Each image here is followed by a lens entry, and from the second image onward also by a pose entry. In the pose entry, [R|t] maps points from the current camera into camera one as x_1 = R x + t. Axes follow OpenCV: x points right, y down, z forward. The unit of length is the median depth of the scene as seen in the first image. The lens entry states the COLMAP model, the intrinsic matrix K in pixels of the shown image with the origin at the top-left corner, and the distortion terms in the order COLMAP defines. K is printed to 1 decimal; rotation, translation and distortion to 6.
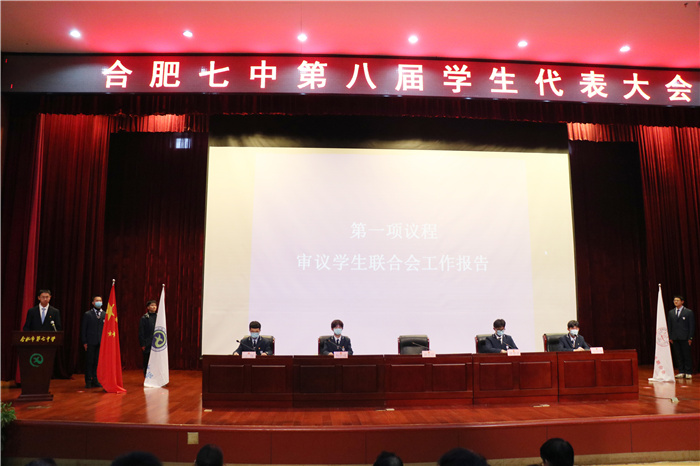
lens RADIAL K [[568.9, 0, 350.0], [0, 568.9, 233.0], [0, 0, 1]] dist [-0.184696, 0.147960]
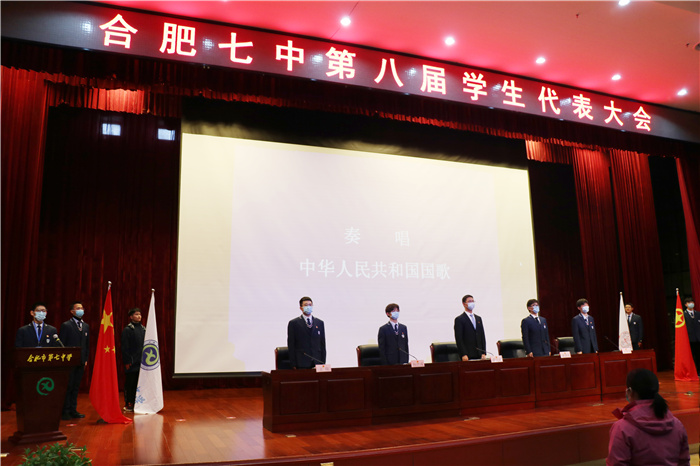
lens RADIAL K [[568.9, 0, 350.0], [0, 568.9, 233.0], [0, 0, 1]] dist [-0.184696, 0.147960]
pose [[0.949374, 0.038250, 0.311809, -0.330101], [-0.029470, 0.999027, -0.032824, 0.027935], [-0.312761, 0.021973, 0.949578, 0.120979]]
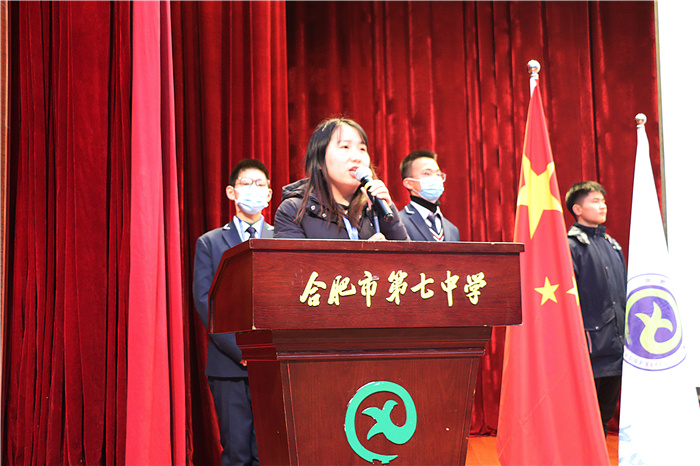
lens RADIAL K [[927.7, 0, 350.0], [0, 927.7, 233.0], [0, 0, 1]] dist [-0.003511, 0.035735]
pose [[0.990993, -0.036821, -0.128754, -0.432065], [0.041242, 0.998642, 0.031838, 0.132833], [0.127406, -0.036861, 0.991165, 0.568230]]
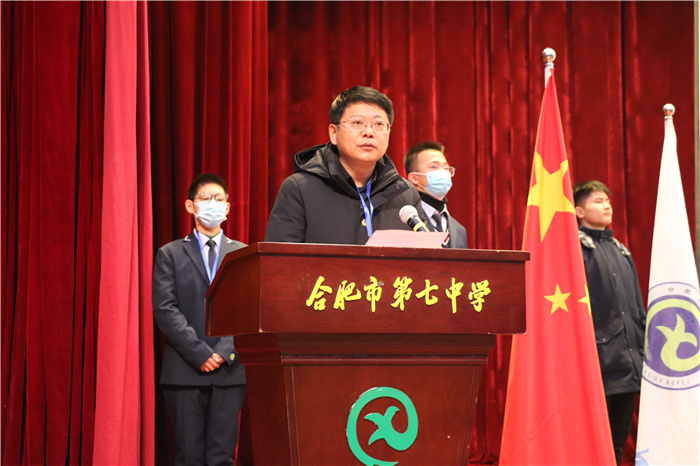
lens RADIAL K [[1146.8, 0, 350.0], [0, 1146.8, 233.0], [0, 0, 1]] dist [0.102924, -0.085408]
pose [[0.994011, -0.013805, -0.108404, -0.432257], [0.018597, 0.998888, 0.043319, 0.126951], [0.107686, -0.045076, 0.993163, 0.516835]]
